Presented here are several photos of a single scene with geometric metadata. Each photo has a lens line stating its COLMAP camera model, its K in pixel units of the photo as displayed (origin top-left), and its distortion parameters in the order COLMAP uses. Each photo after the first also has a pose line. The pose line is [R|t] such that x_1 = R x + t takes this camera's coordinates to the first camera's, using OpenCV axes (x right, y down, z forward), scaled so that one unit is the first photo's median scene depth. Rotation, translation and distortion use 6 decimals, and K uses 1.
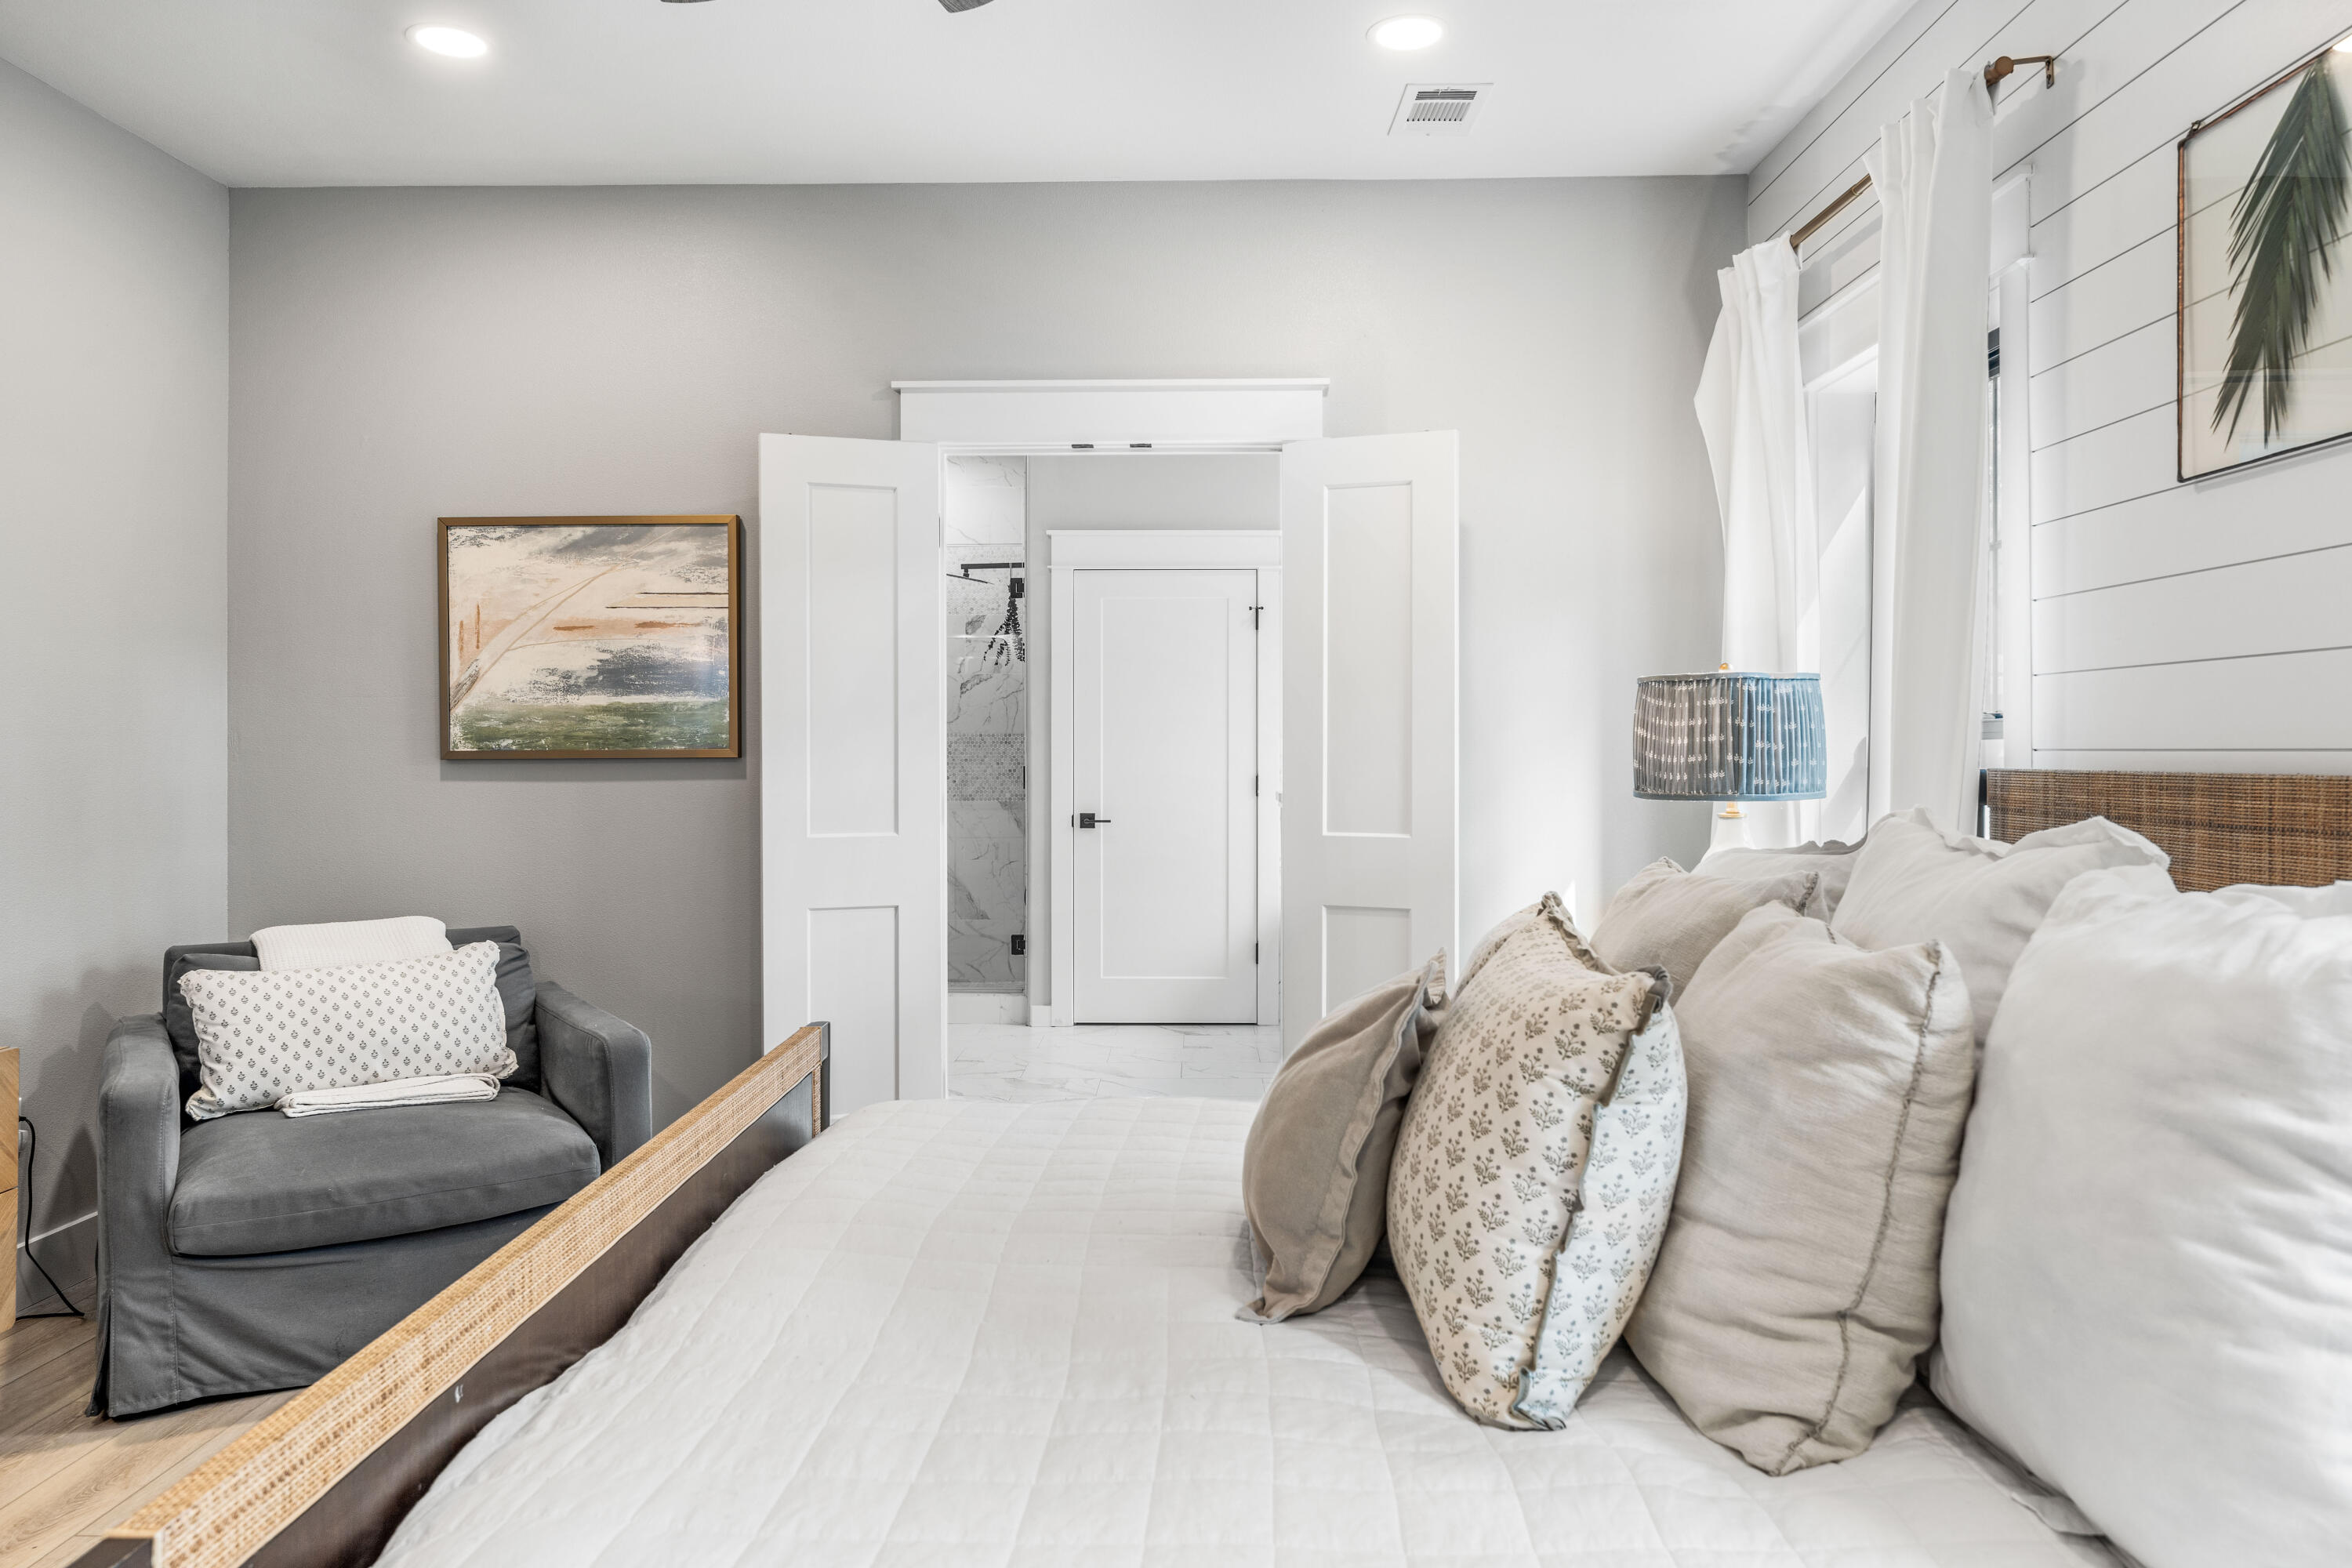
lens RADIAL K [[1570.8, 0, 1169.3], [0, 1570.8, 739.8], [0, 0, 1]] dist [0.002266, -0.001144]
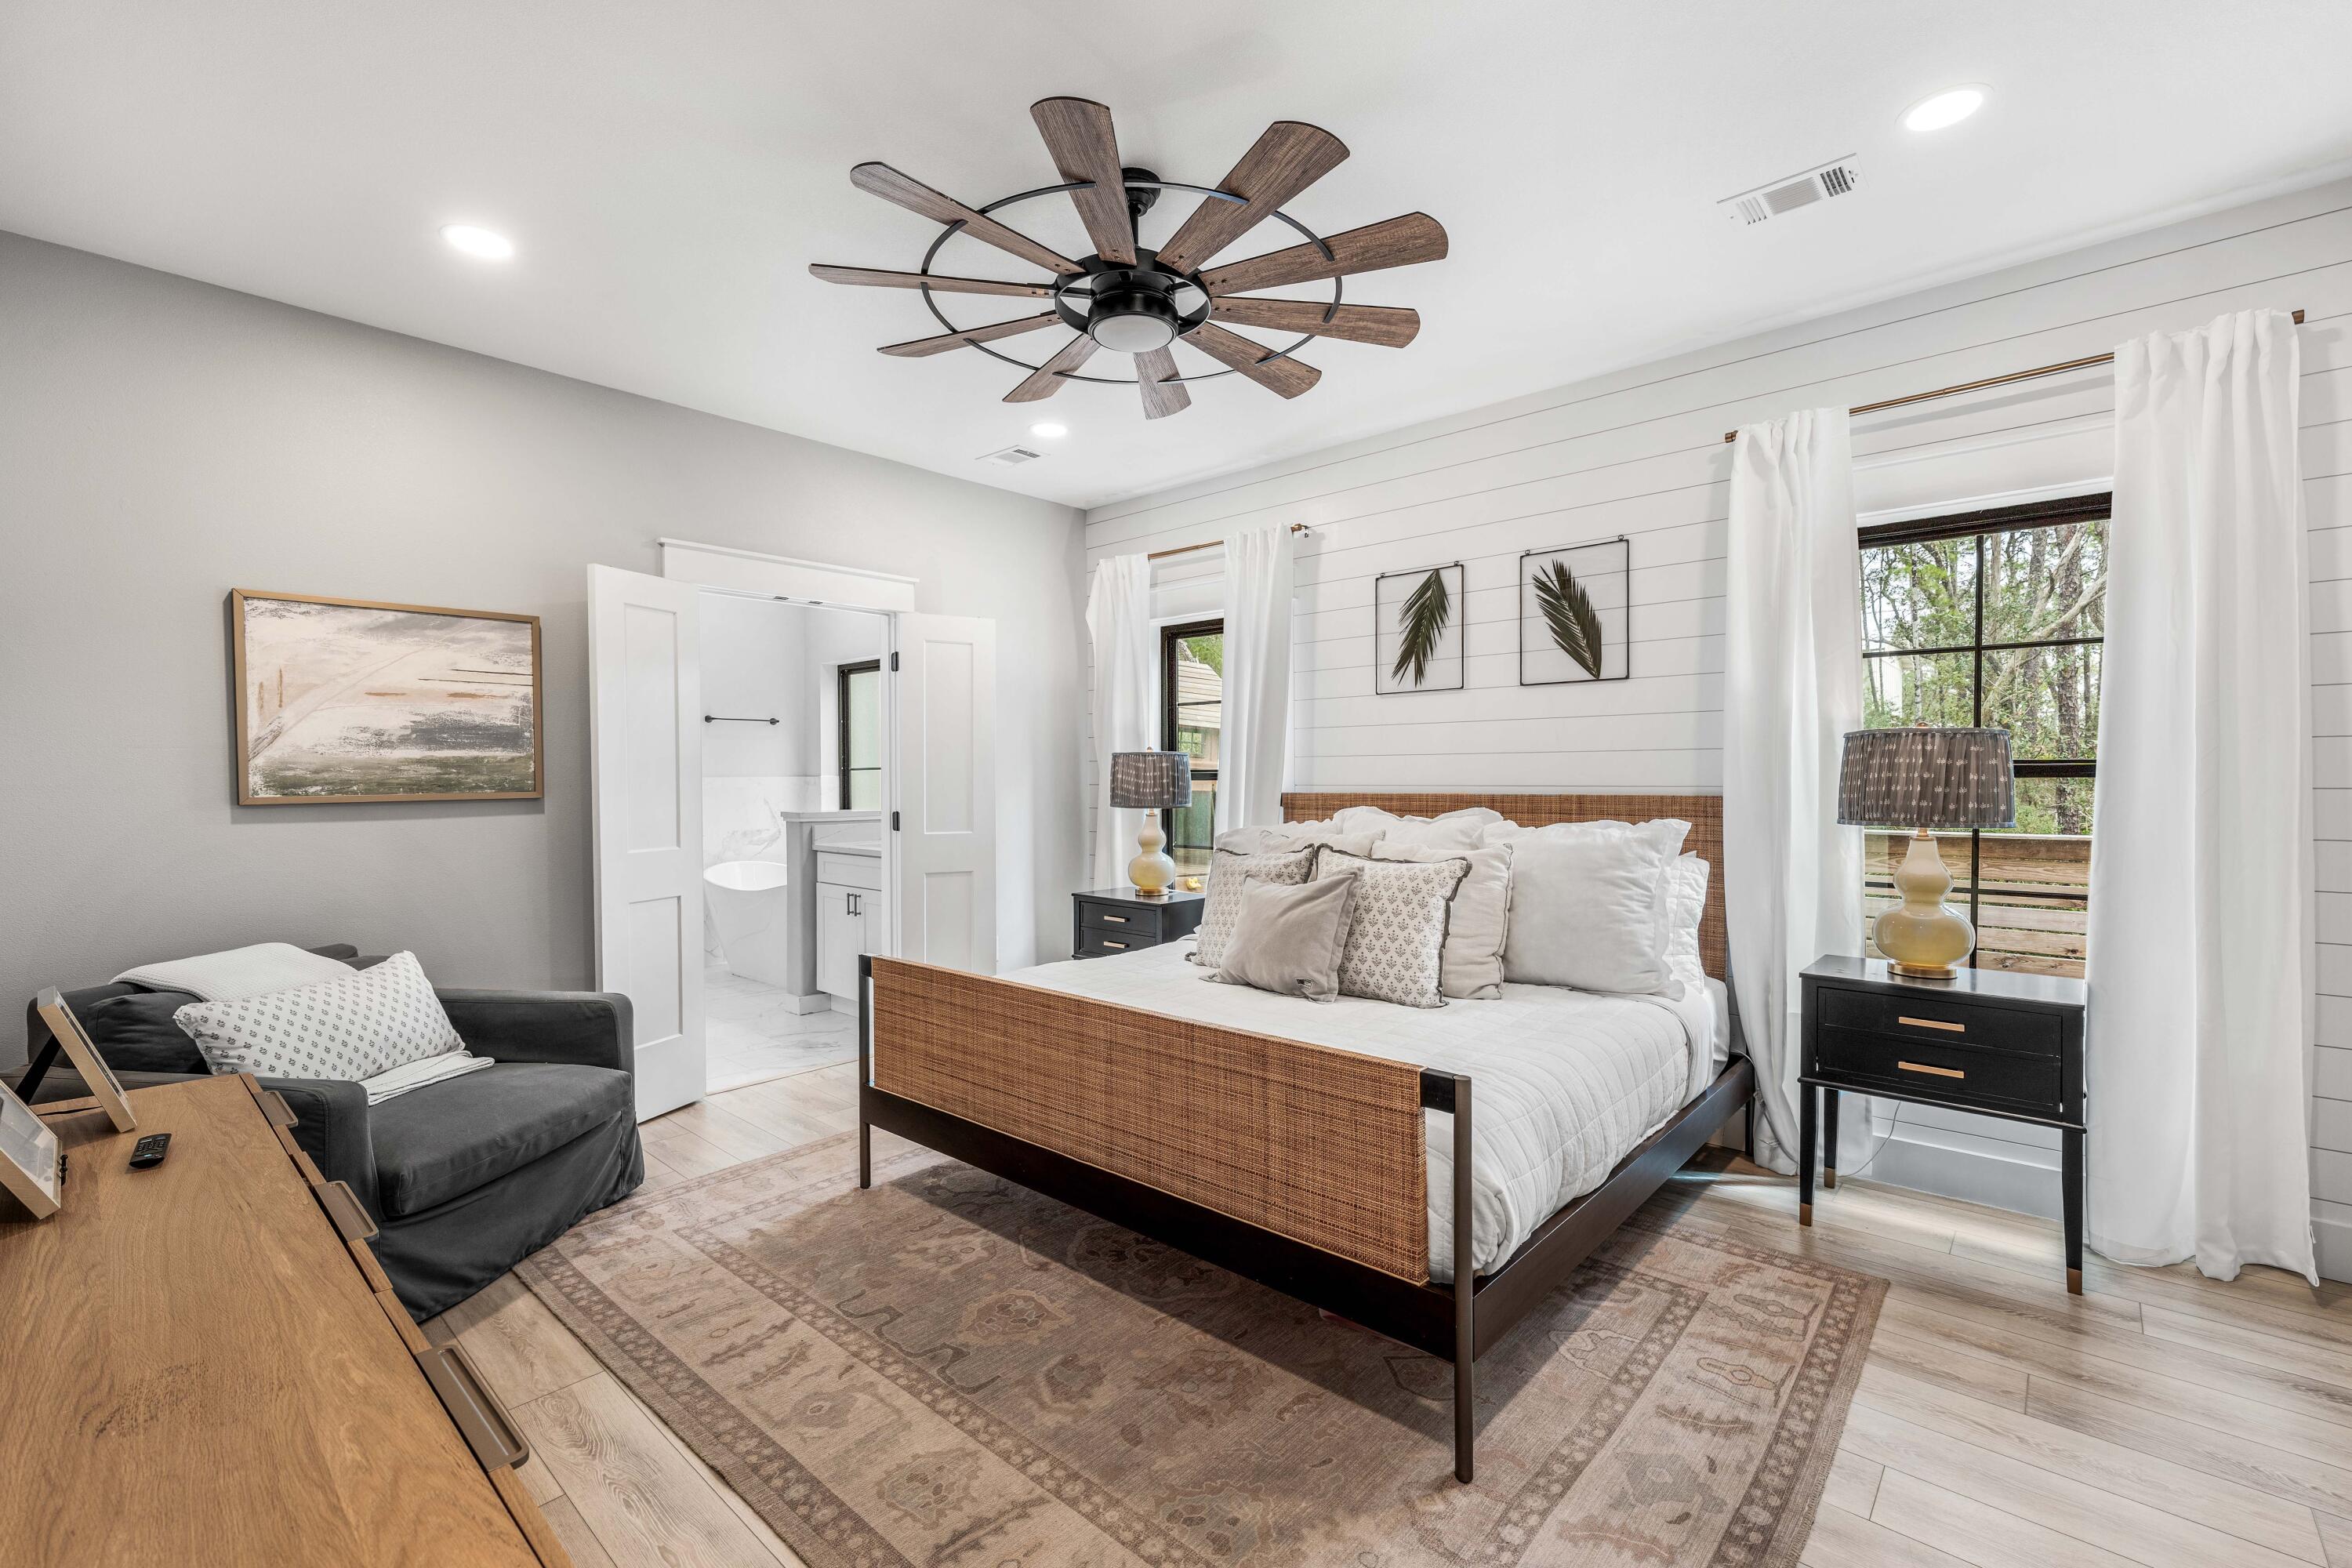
lens RADIAL K [[991.7, 0, 1176.5], [0, 991.7, 787.6], [0, 0, 1]] dist [-0.003902, -0.001172]
pose [[0.657158, -0.013879, 0.753625, -0.692061], [0.000380, 0.999836, 0.018083, -0.015482], [-0.753752, -0.011597, 0.657056, 0.042533]]
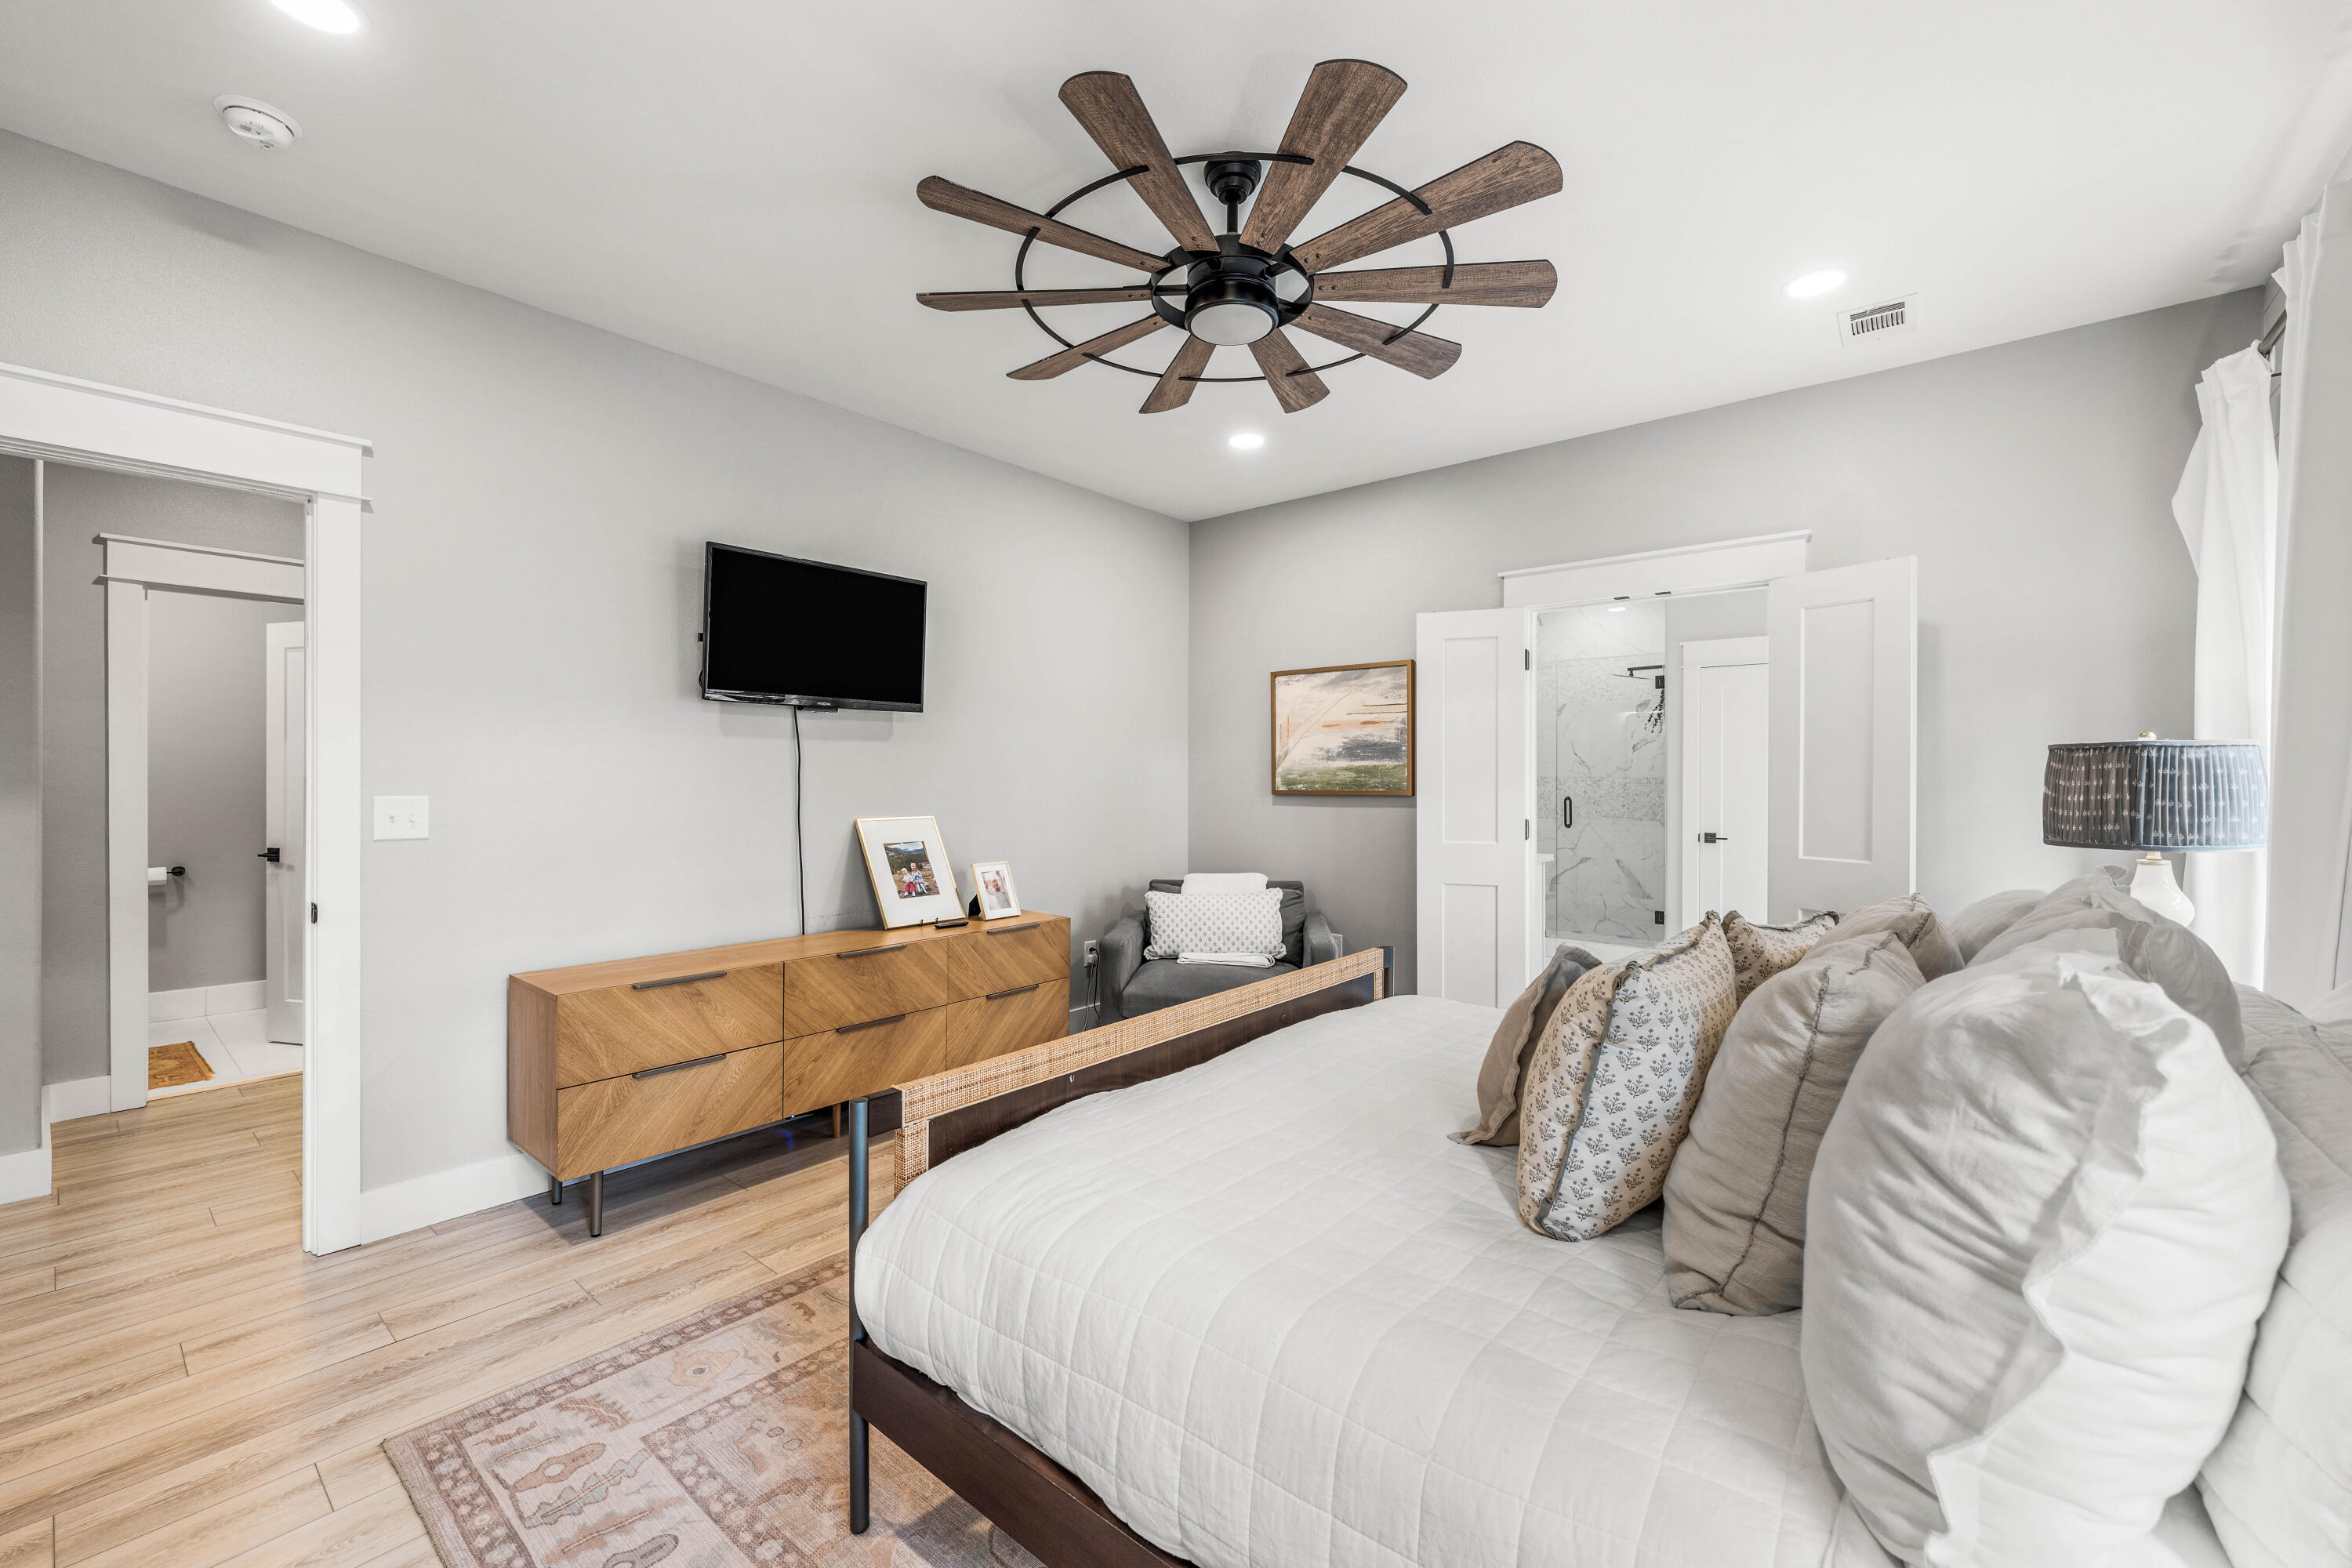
lens RADIAL K [[943.7, 0, 1176.9], [0, 943.7, 776.0], [0, 0, 1]] dist [0.000350, -0.000386]
pose [[0.780639, 0.002506, -0.624977, 0.230872], [-0.001100, 0.999996, 0.002636, -0.016875], [0.624981, -0.001370, 0.780639, -0.001100]]
